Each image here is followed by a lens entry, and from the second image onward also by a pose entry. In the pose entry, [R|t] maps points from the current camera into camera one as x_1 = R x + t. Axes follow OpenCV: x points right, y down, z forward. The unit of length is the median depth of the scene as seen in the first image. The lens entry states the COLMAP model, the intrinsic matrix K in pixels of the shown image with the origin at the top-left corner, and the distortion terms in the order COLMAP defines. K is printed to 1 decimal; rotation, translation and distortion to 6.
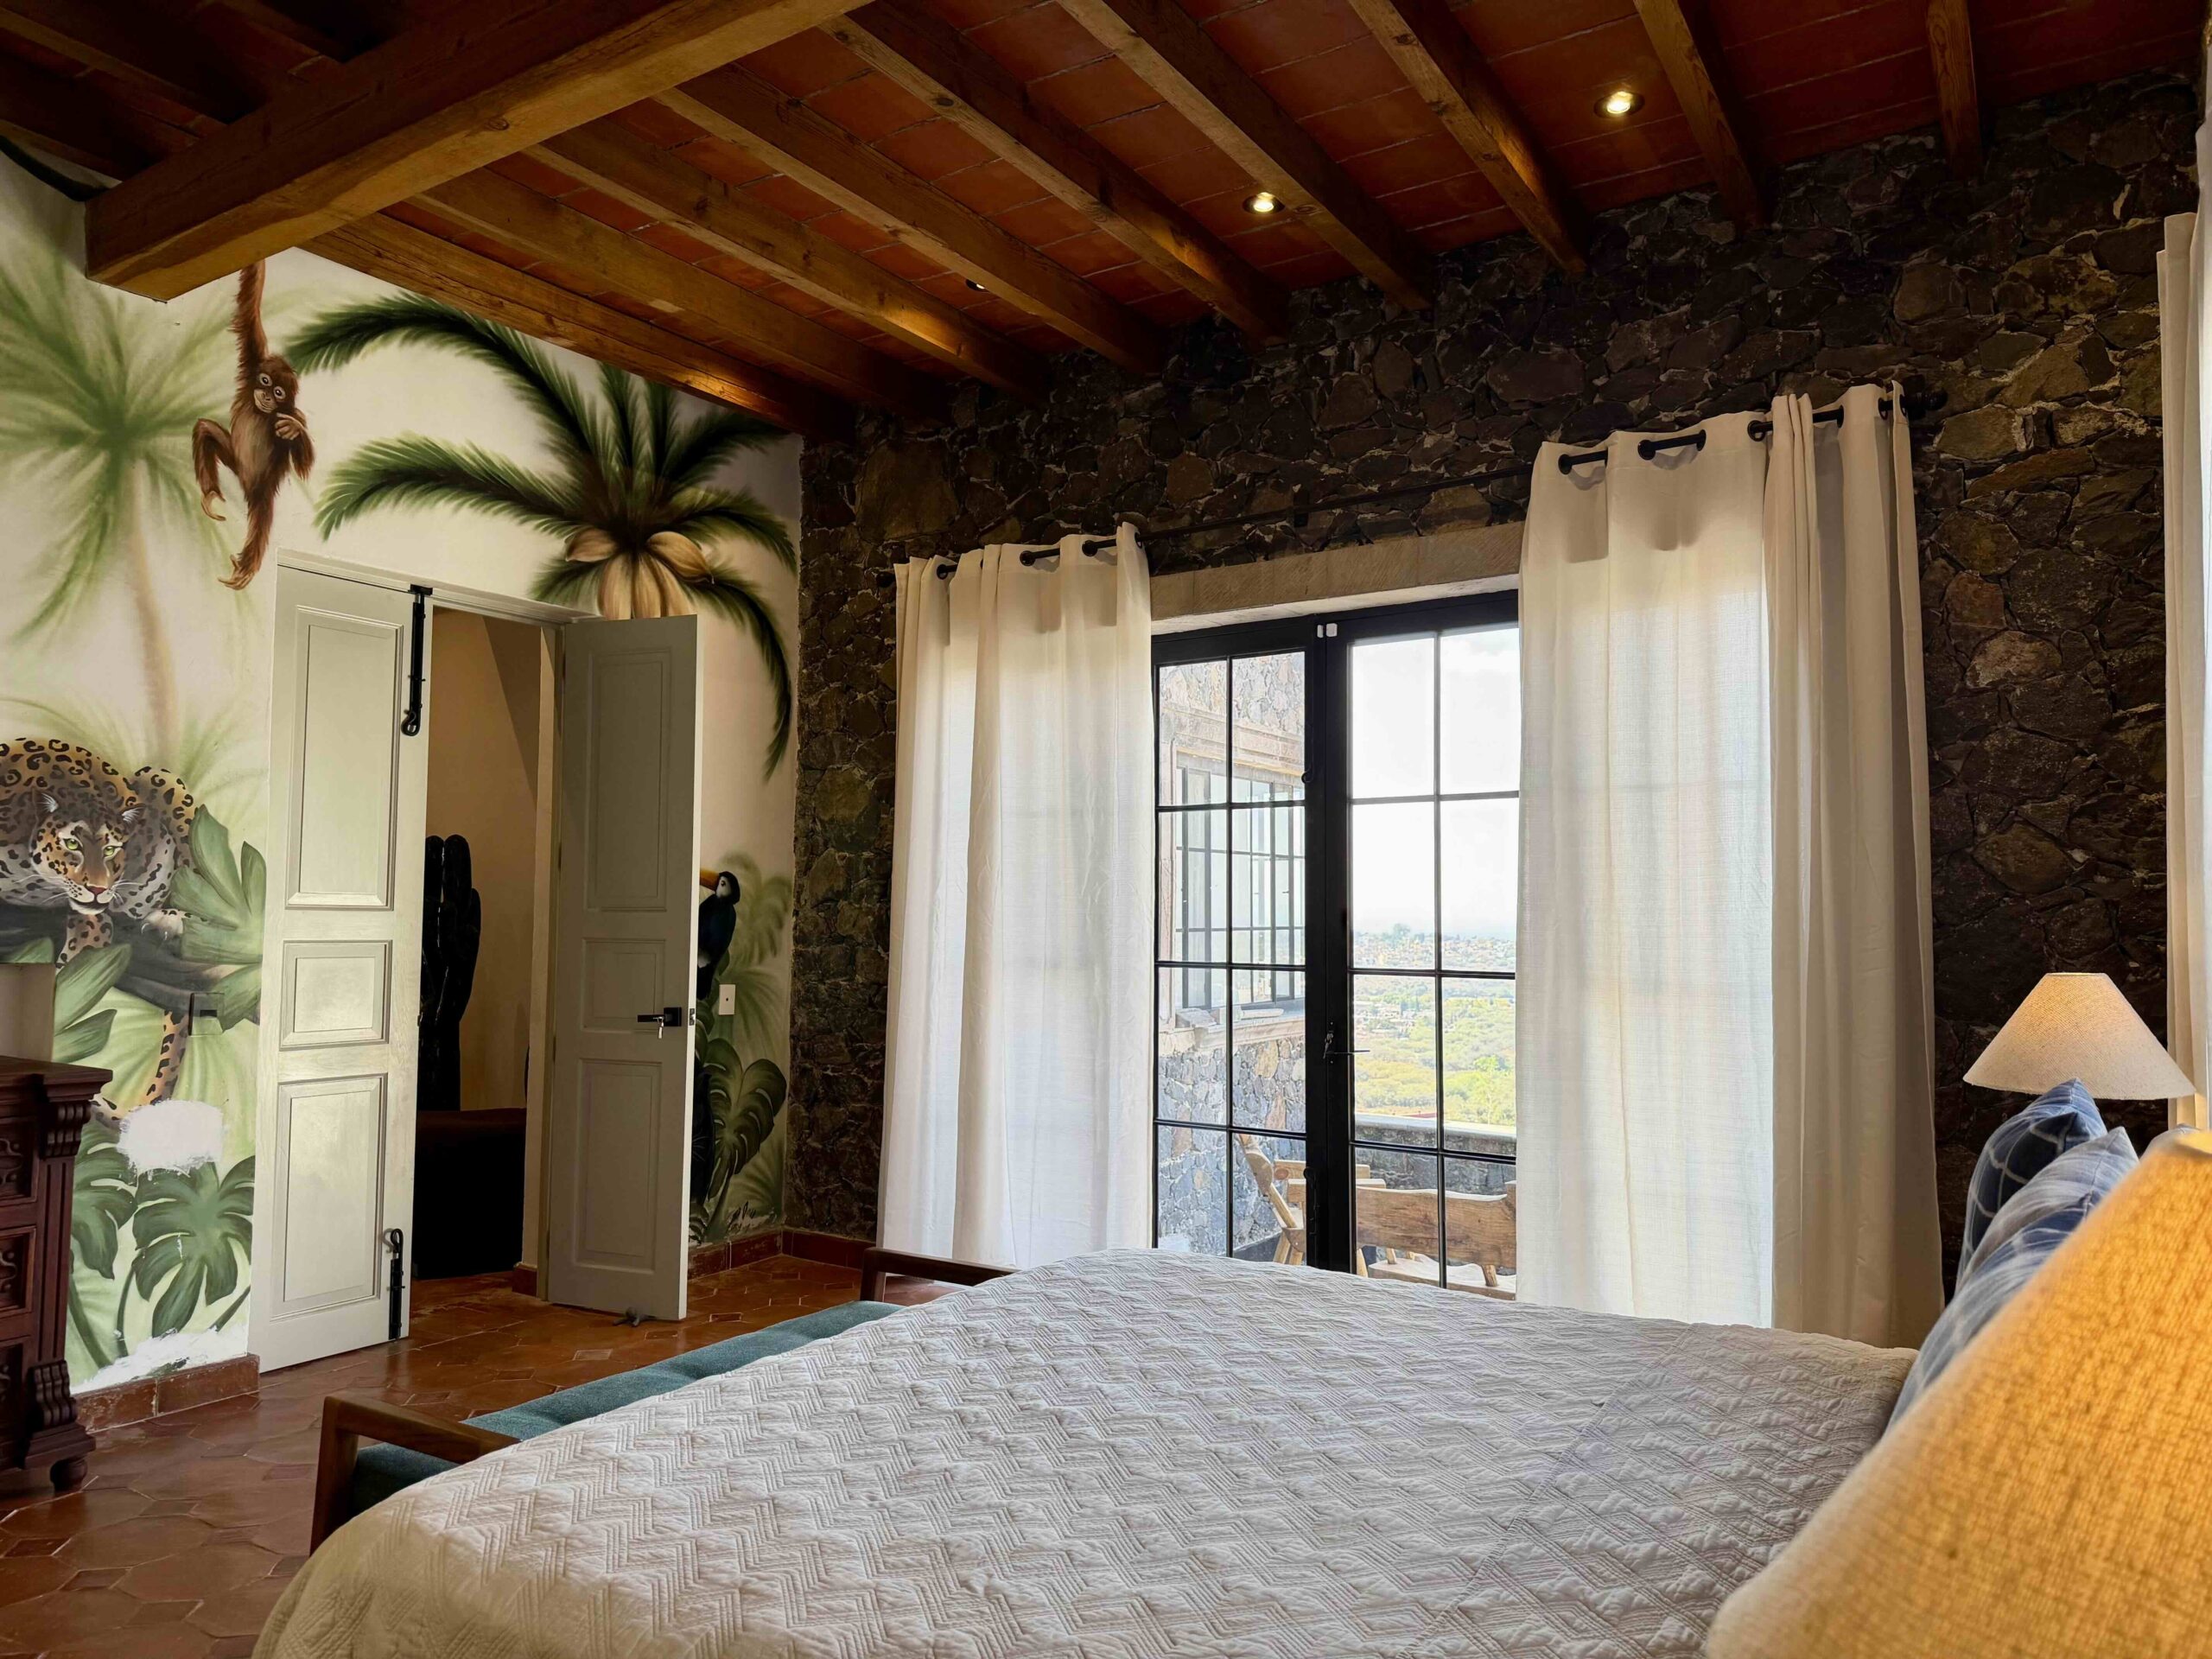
lens RADIAL K [[1566.1, 0, 1102.5], [0, 1566.1, 841.1], [0, 0, 1]] dist [0.078054, -0.095448]
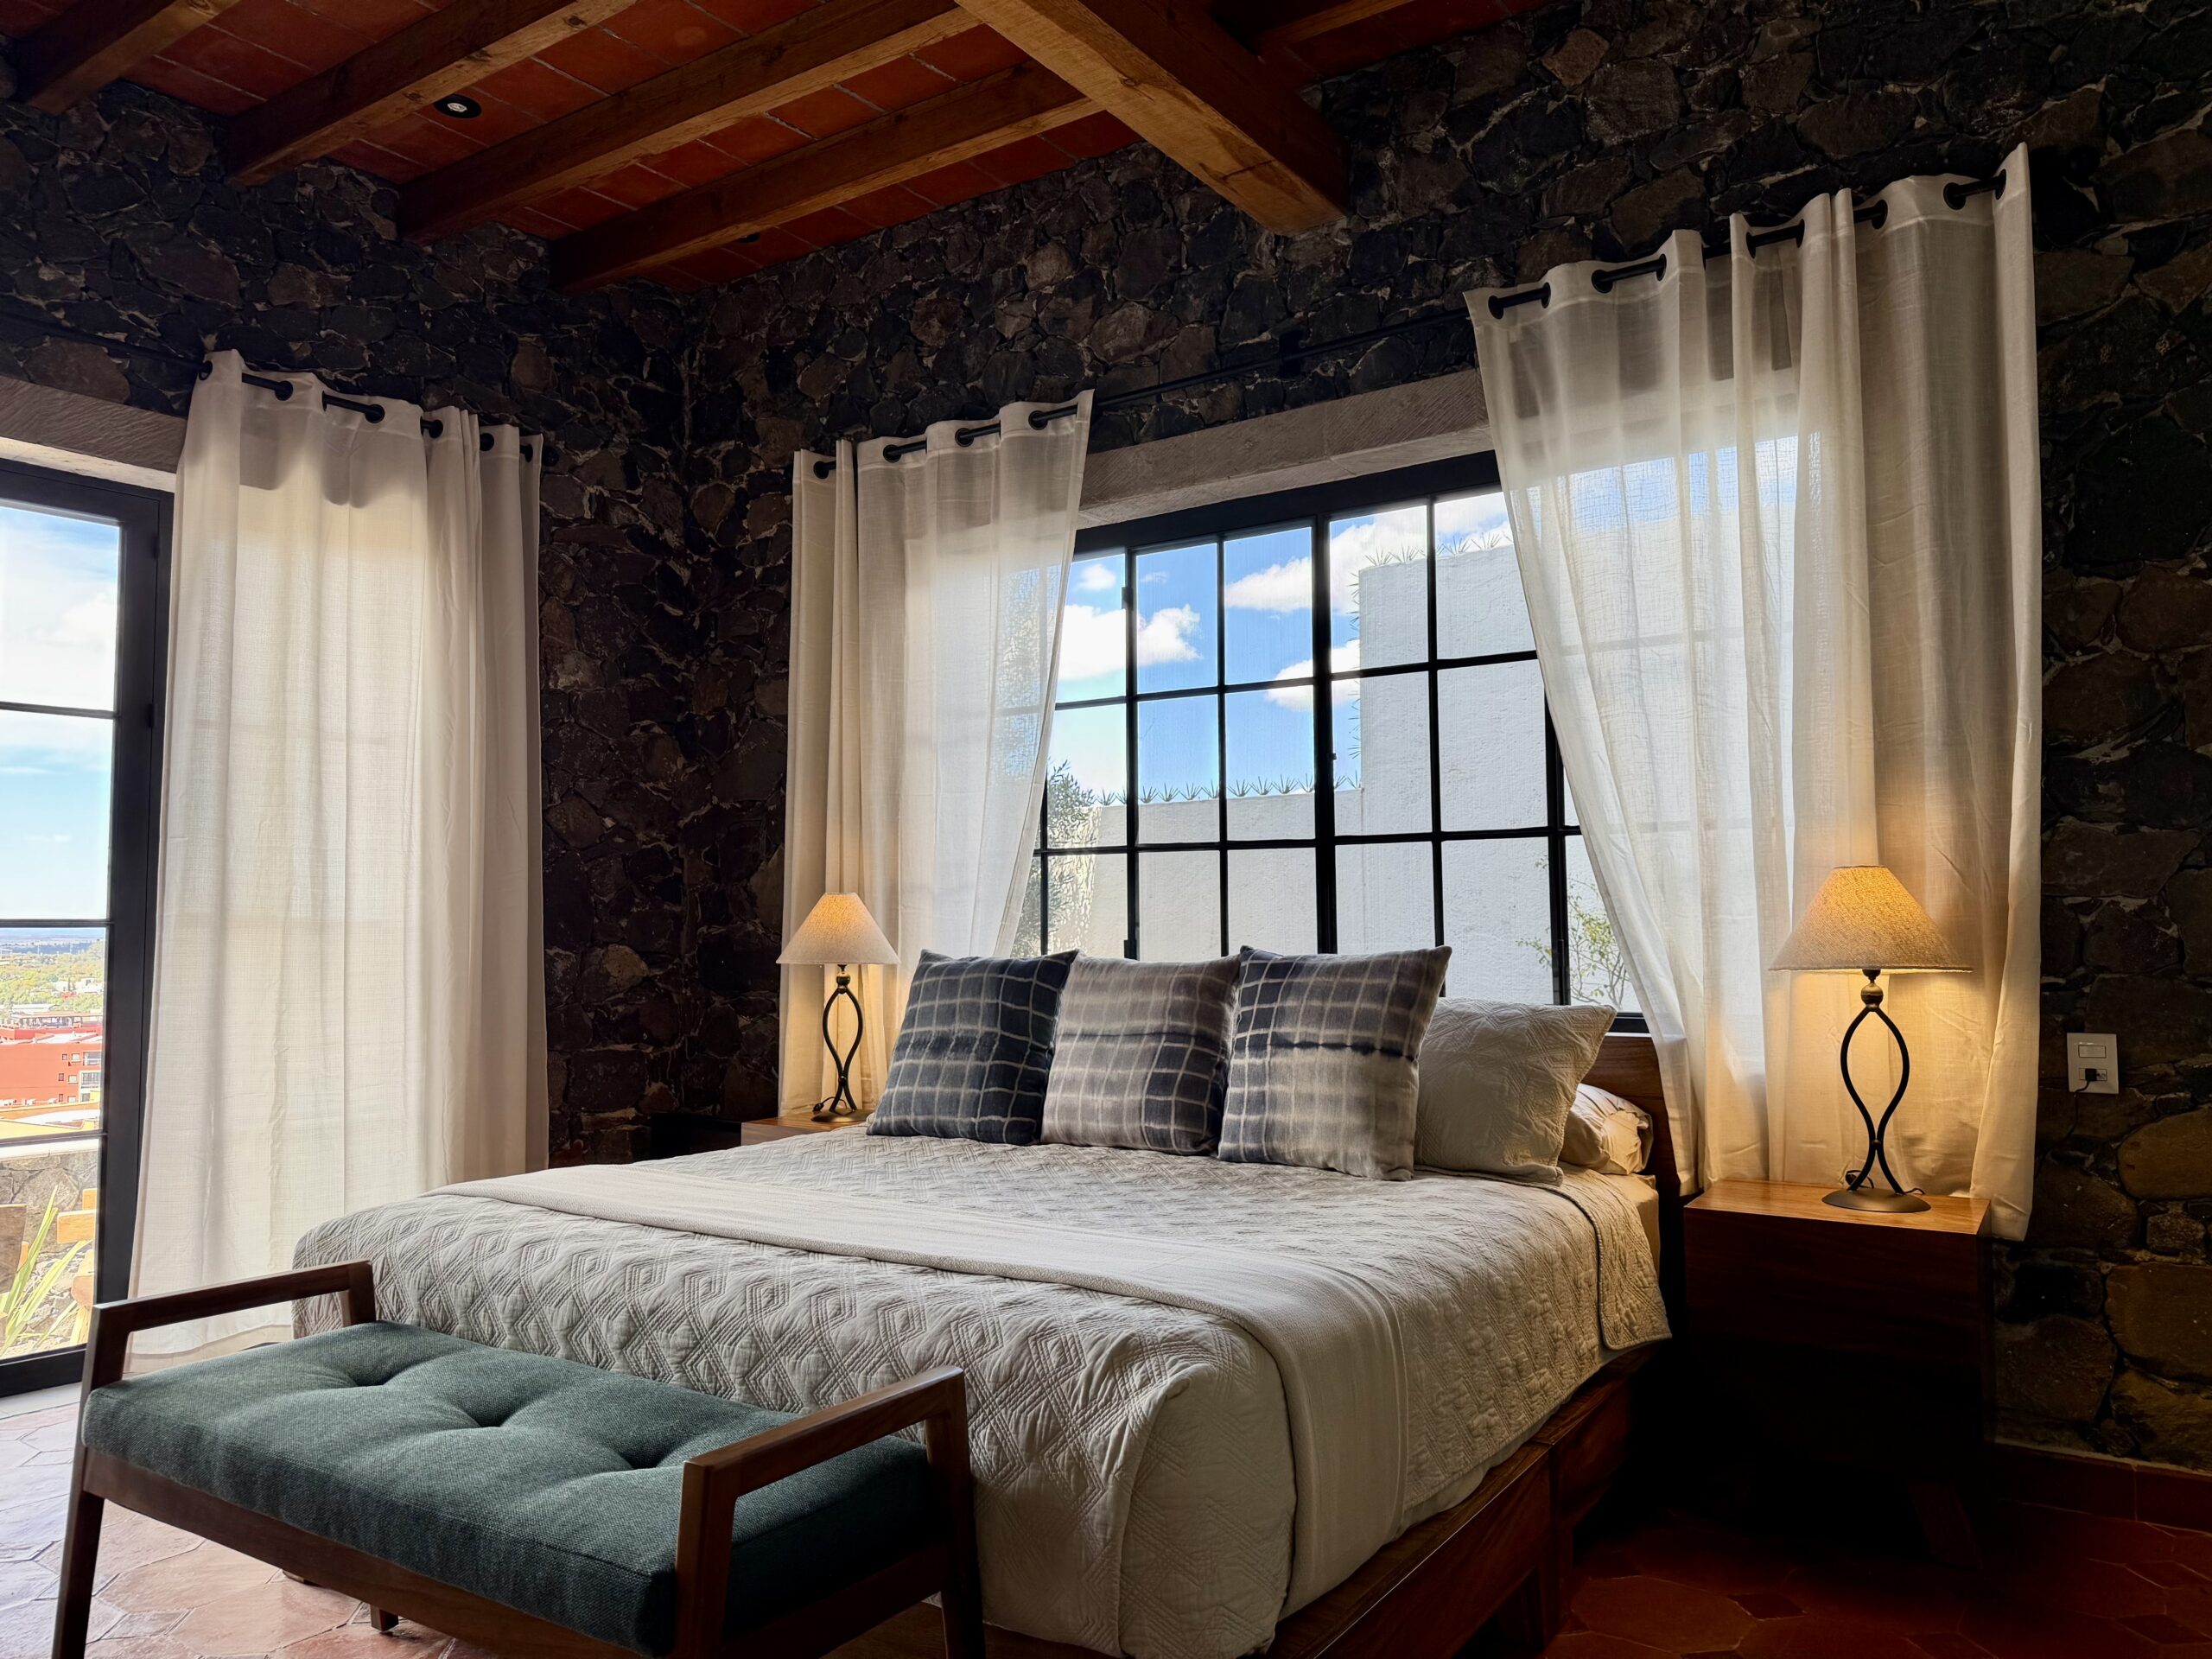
lens RADIAL K [[1566.1, 0, 1102.5], [0, 1566.1, 841.1], [0, 0, 1]] dist [0.078054, -0.095448]
pose [[0.044480, 0.050594, 0.997728, -0.688026], [-0.048115, 0.997666, -0.048446, 0.066570], [-0.997851, -0.045851, 0.046811, 0.469319]]
